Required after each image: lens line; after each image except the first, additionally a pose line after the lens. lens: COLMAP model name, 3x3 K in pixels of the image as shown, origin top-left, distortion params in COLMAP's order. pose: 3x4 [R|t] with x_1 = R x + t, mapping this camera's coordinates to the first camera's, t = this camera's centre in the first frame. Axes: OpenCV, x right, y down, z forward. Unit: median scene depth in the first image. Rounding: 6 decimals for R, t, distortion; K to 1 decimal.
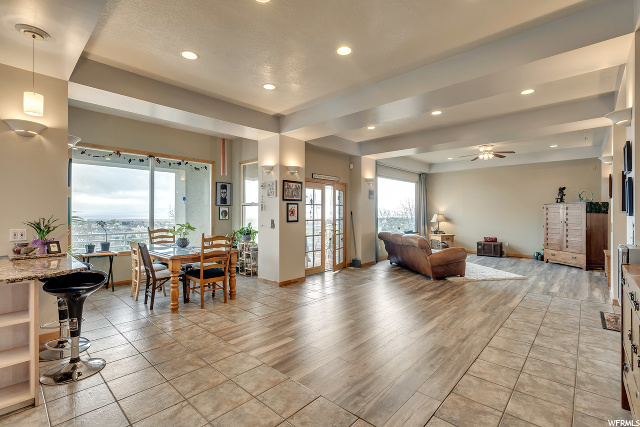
lens RADIAL K [[292.5, 0, 321.7], [0, 292.5, 211.8], [0, 0, 1]] dist [-0.000537, 0.000007]
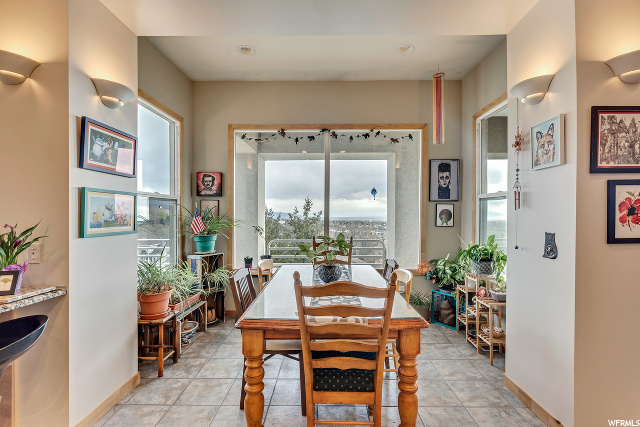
lens RADIAL K [[297.6, 0, 318.8], [0, 297.6, 217.6], [0, 0, 1]] dist [0.000141, -0.000053]
pose [[0.658825, 0.003549, -0.752288, -0.075763], [0.006536, 0.999924, 0.010442, 0.002625], [0.752268, -0.011797, 0.658752, 0.508642]]
